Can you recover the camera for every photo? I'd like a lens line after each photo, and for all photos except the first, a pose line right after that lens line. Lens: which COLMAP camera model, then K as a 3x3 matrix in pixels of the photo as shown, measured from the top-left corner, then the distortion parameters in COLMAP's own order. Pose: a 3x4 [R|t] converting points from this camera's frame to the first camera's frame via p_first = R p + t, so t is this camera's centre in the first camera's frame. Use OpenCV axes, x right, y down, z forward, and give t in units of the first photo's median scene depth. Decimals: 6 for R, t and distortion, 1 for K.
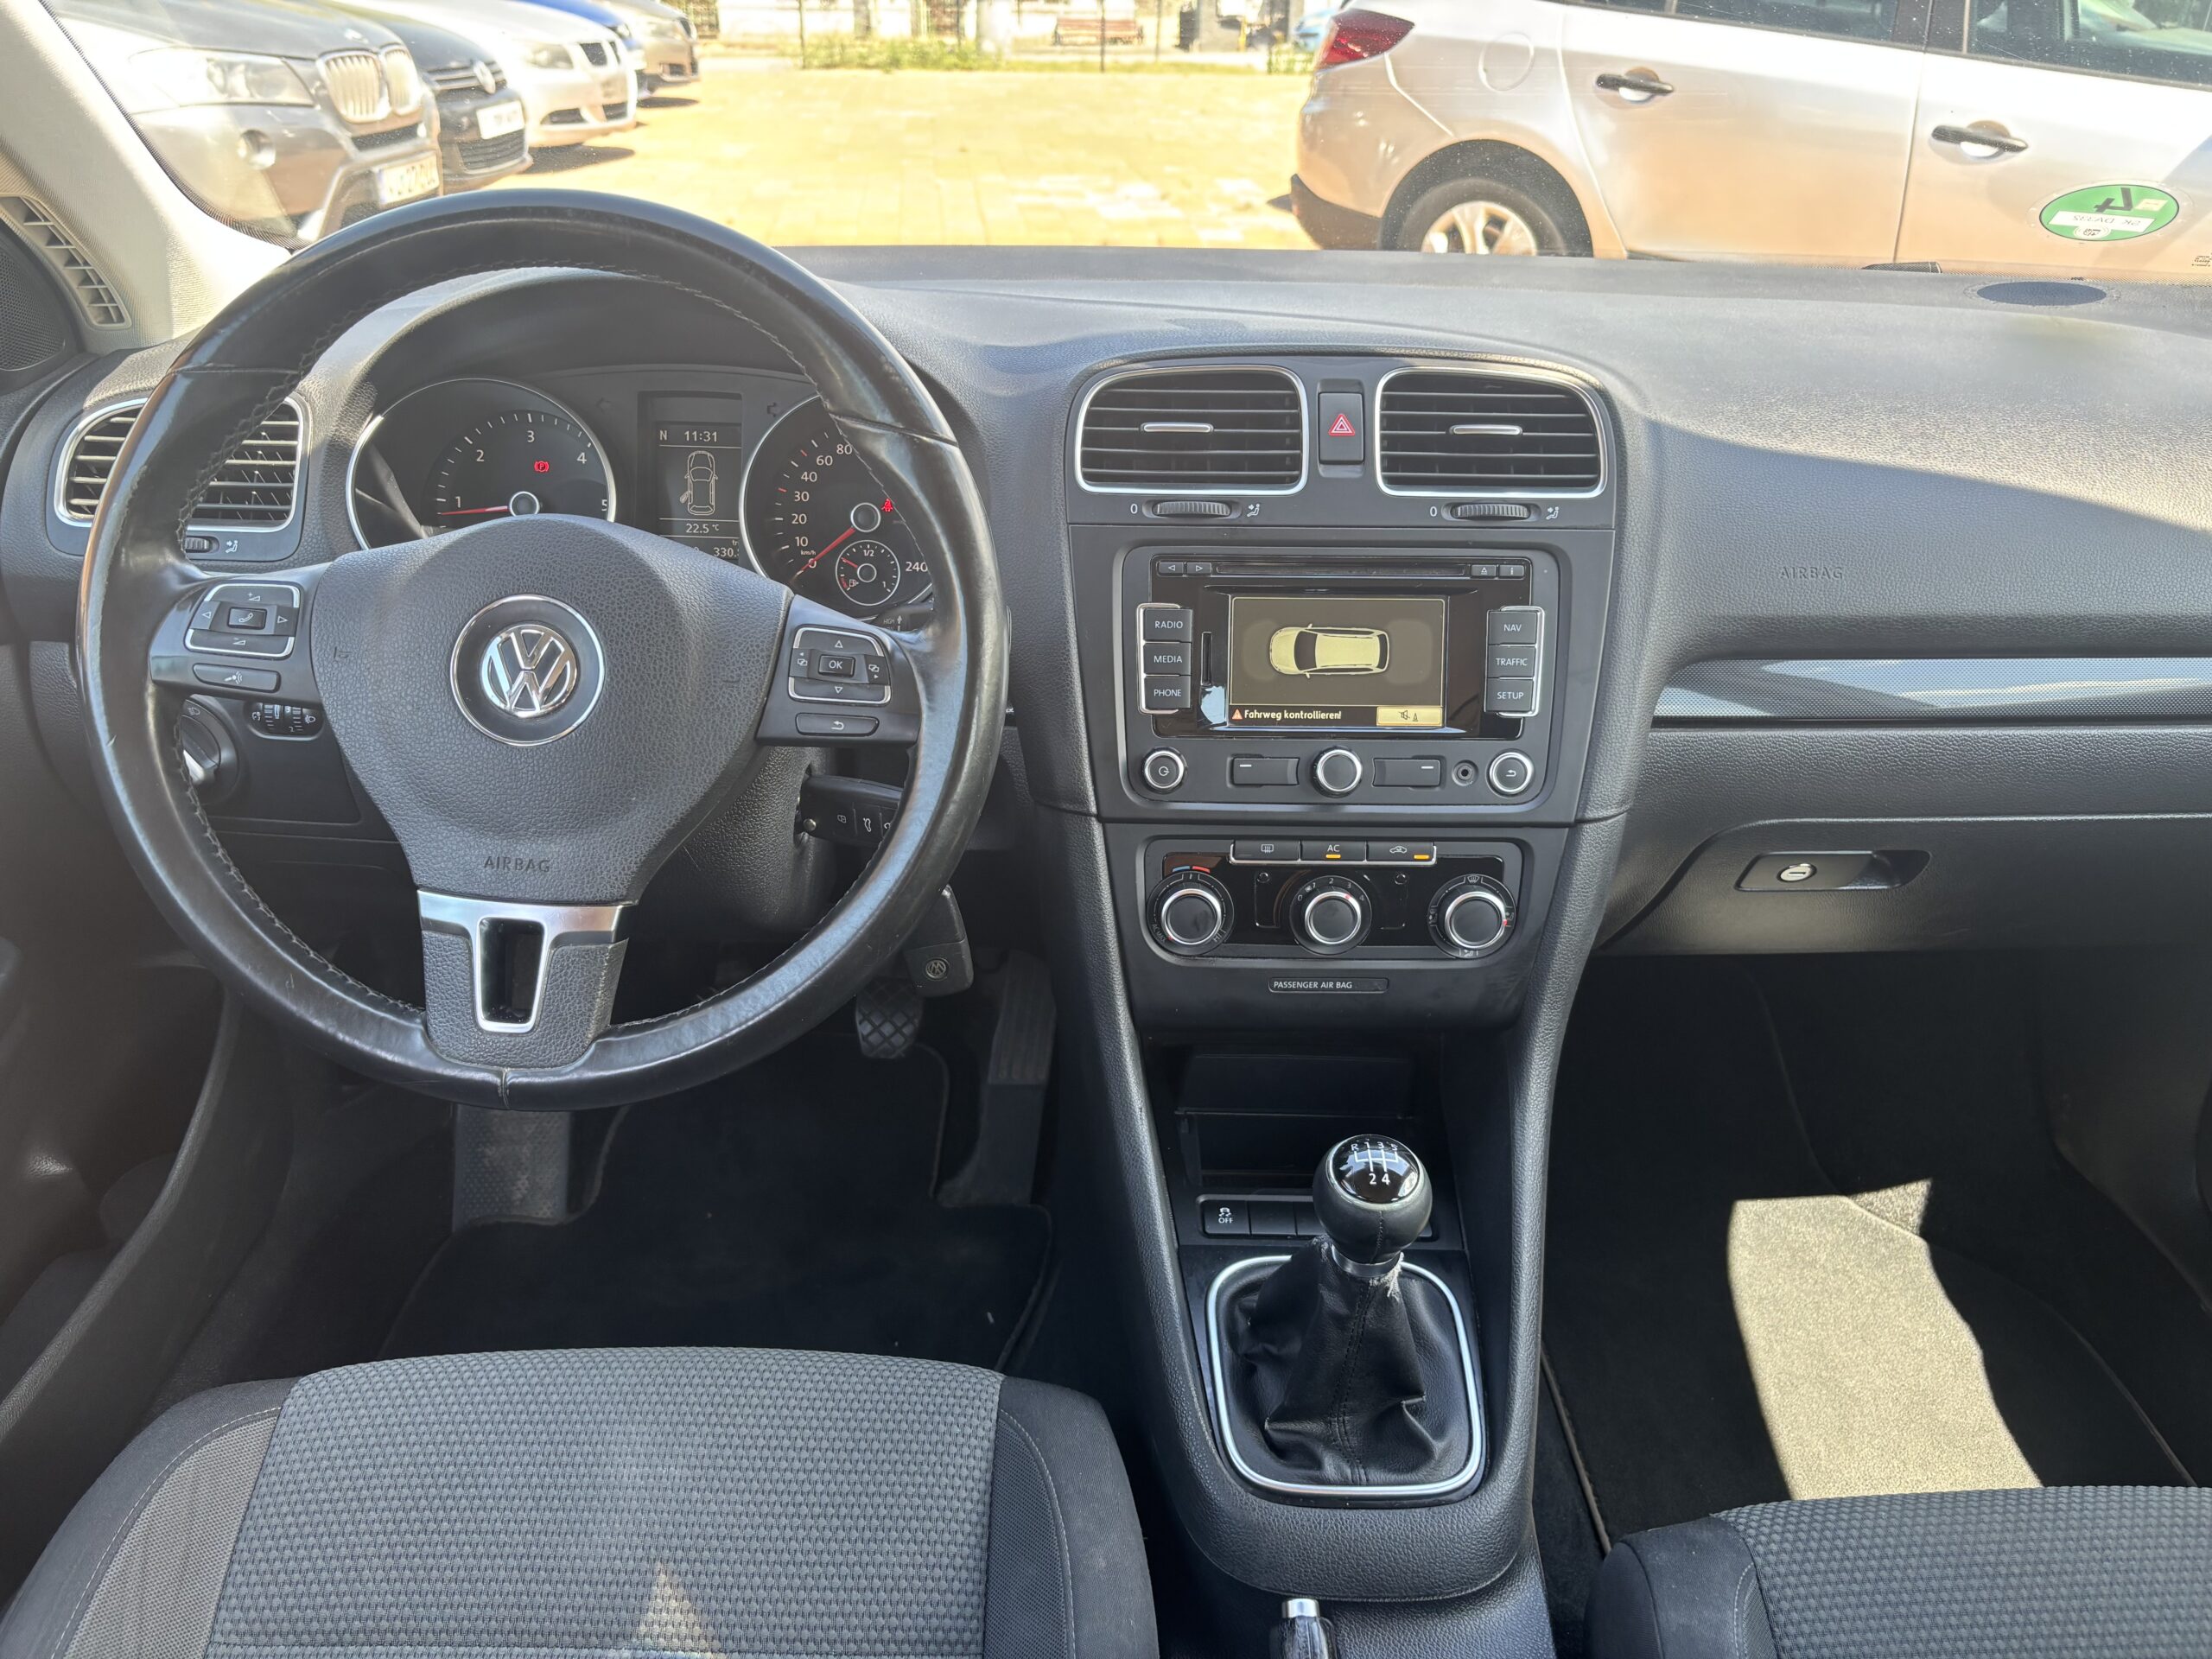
lens RADIAL K [[1763.9, 0, 1106.0], [0, 1763.9, 829.5], [0, 0, 1]] dist [0.063868, -0.124630]
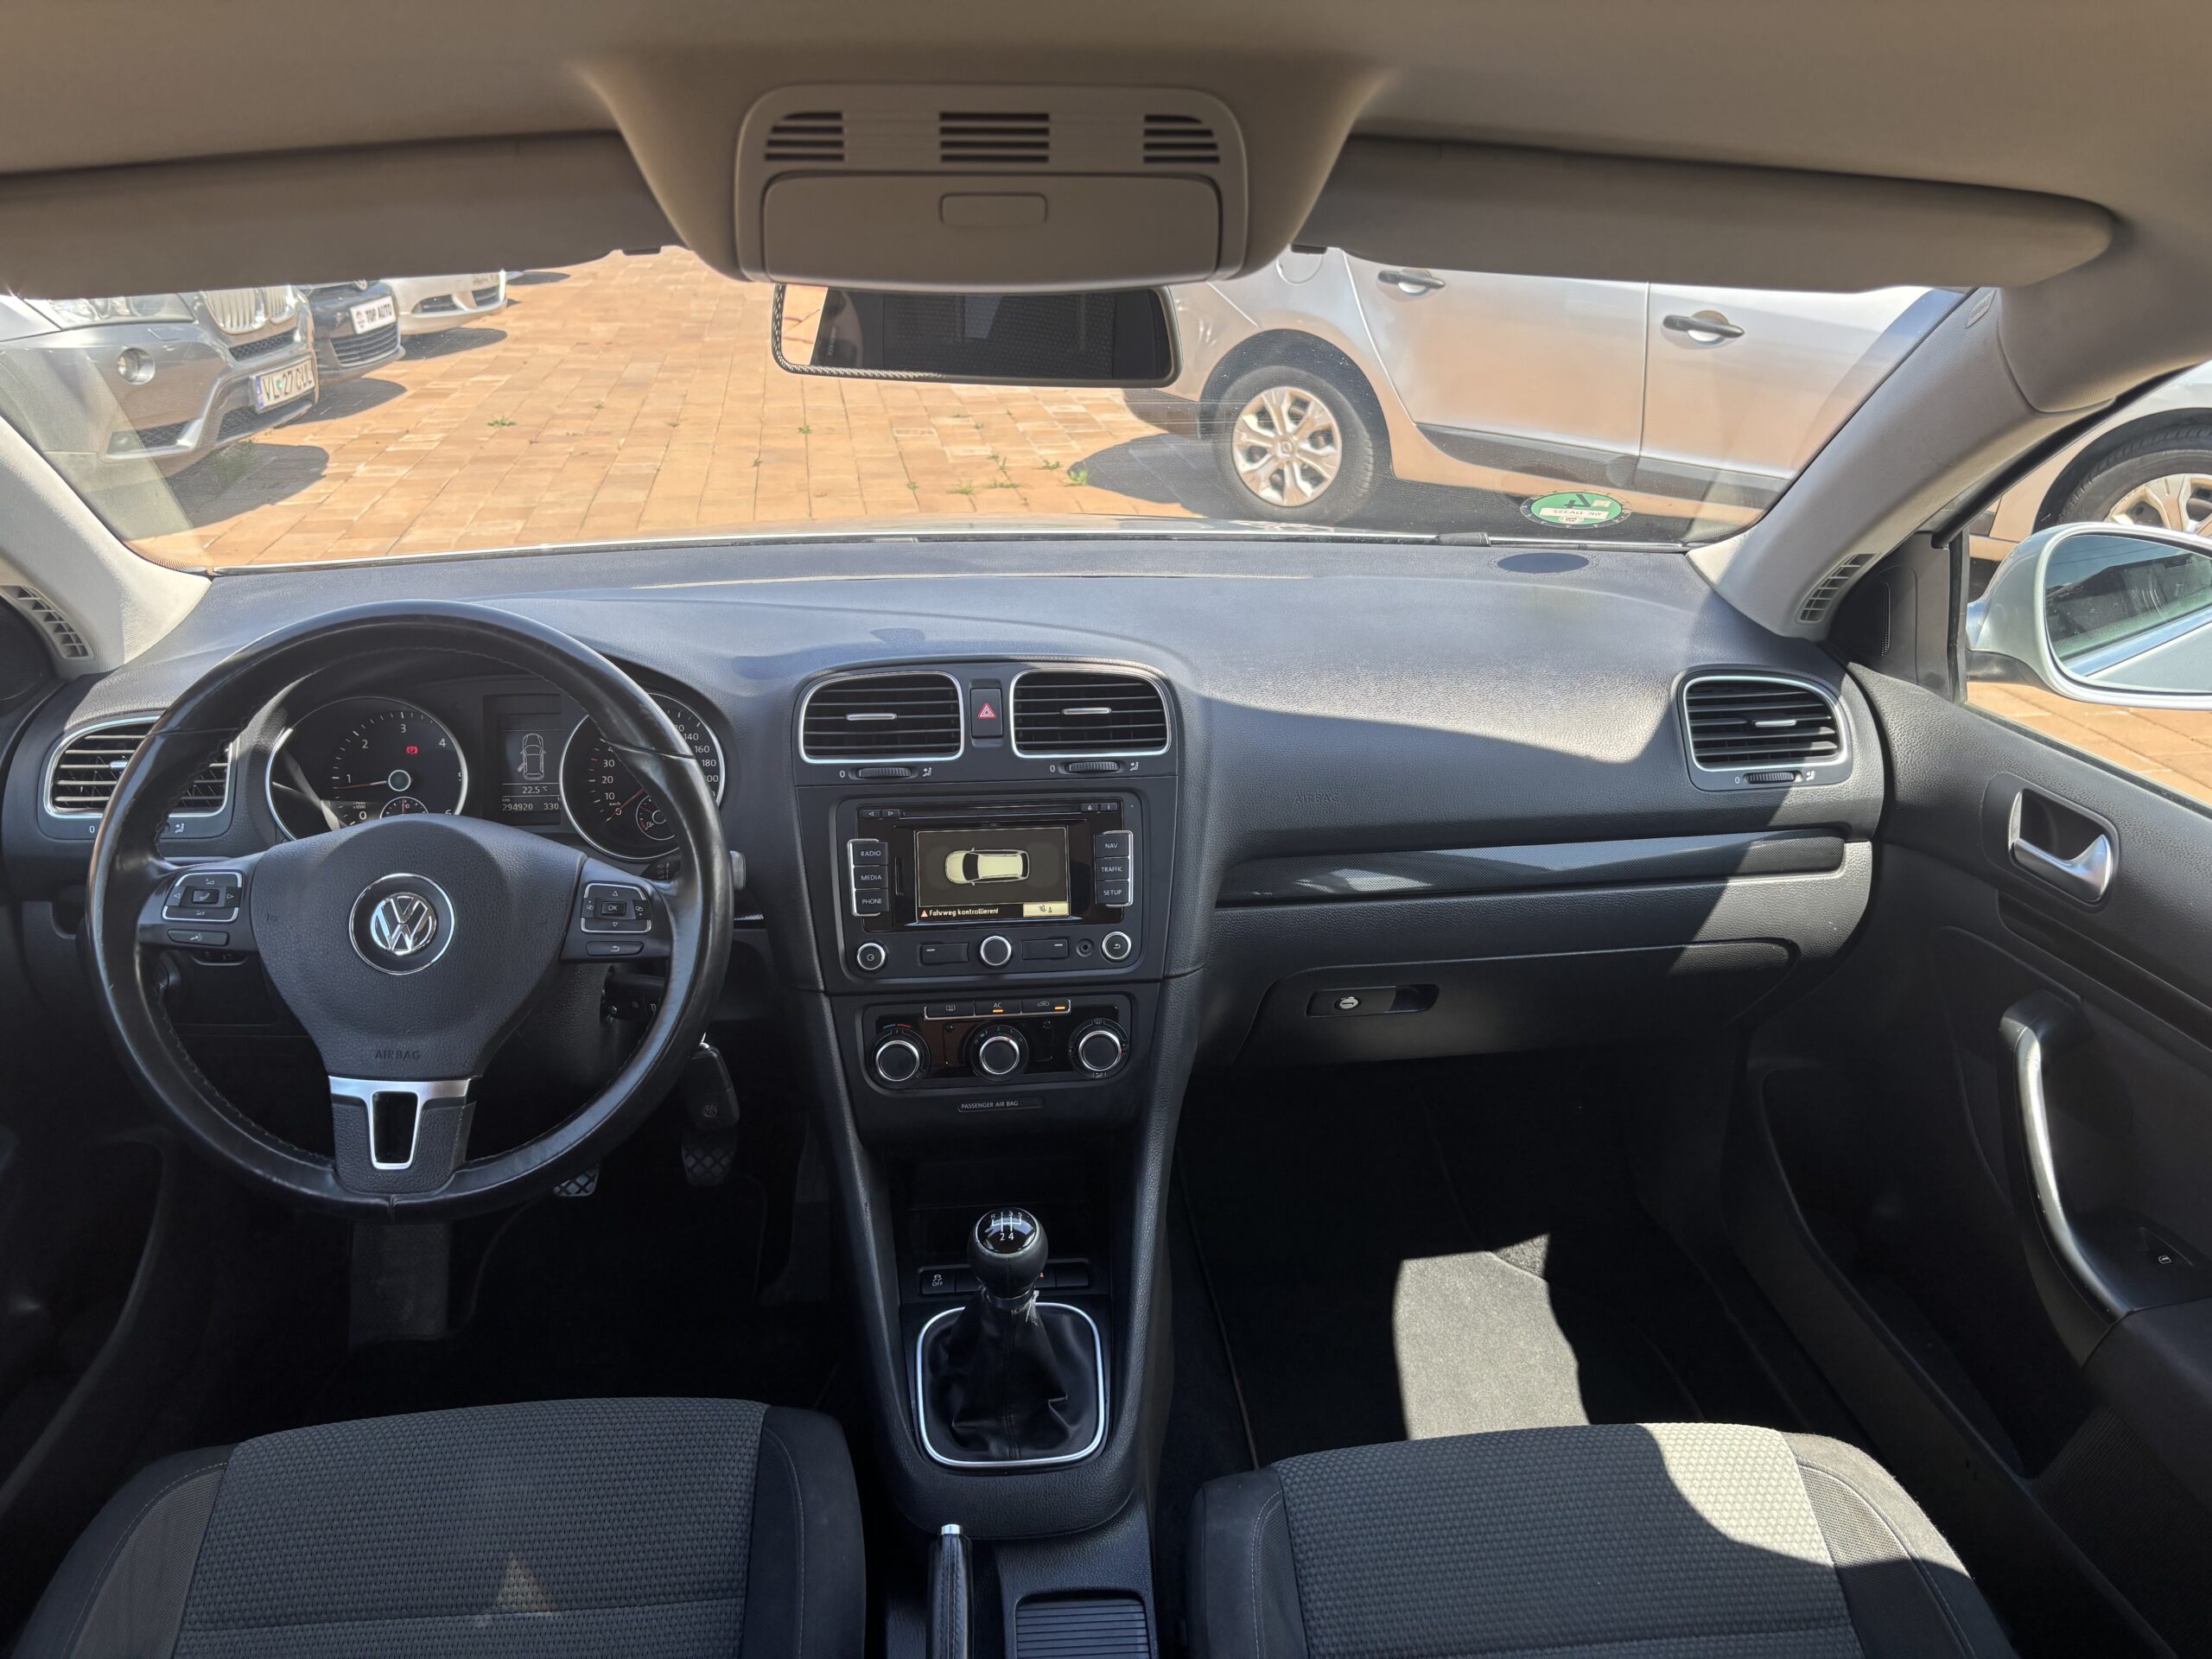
lens RADIAL K [[1746.3, 0, 1127.9], [0, 1746.3, 816.7], [0, 0, 1]] dist [0.067516, -0.115566]
pose [[0.996344, -0.045009, 0.072618, 0.139350], [0.050702, 0.995619, -0.078558, -0.024737], [-0.068764, 0.081953, 0.994261, -0.406369]]
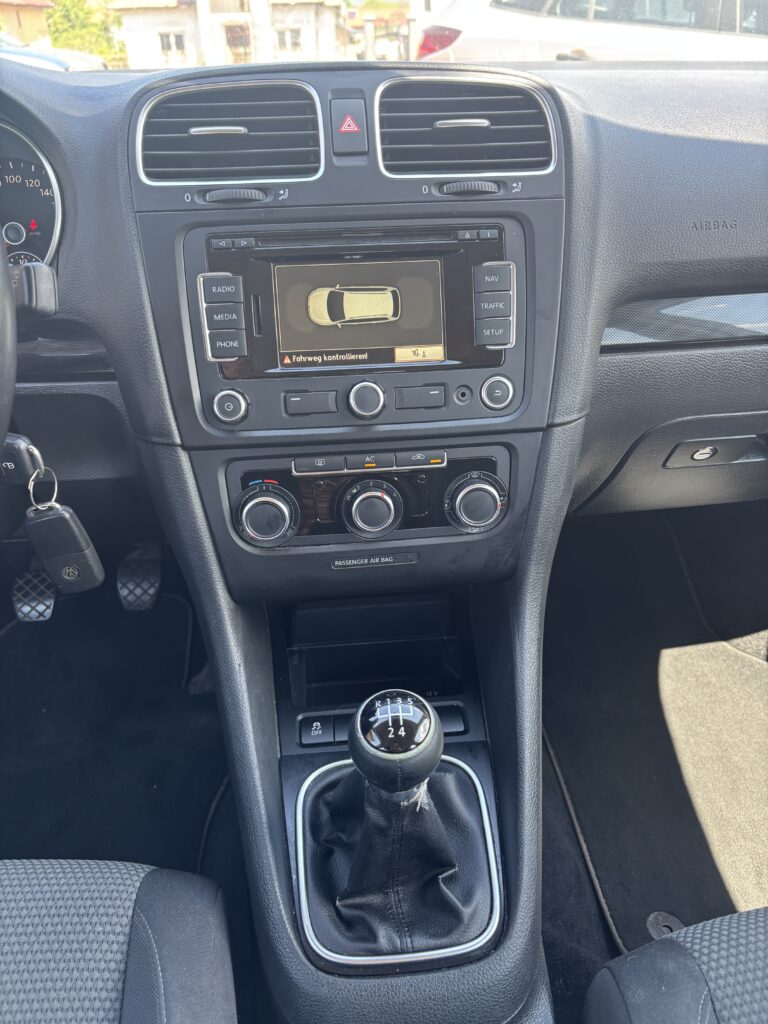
lens RADIAL K [[816.6, 0, 400.7], [0, 816.6, 517.3], [0, 0, 1]] dist [0.063868, -0.124630]
pose [[0.995916, -0.072341, 0.054013, 0.116950], [0.068092, 0.994724, 0.076732, 0.008788], [-0.059279, -0.072741, 0.995588, 0.388444]]
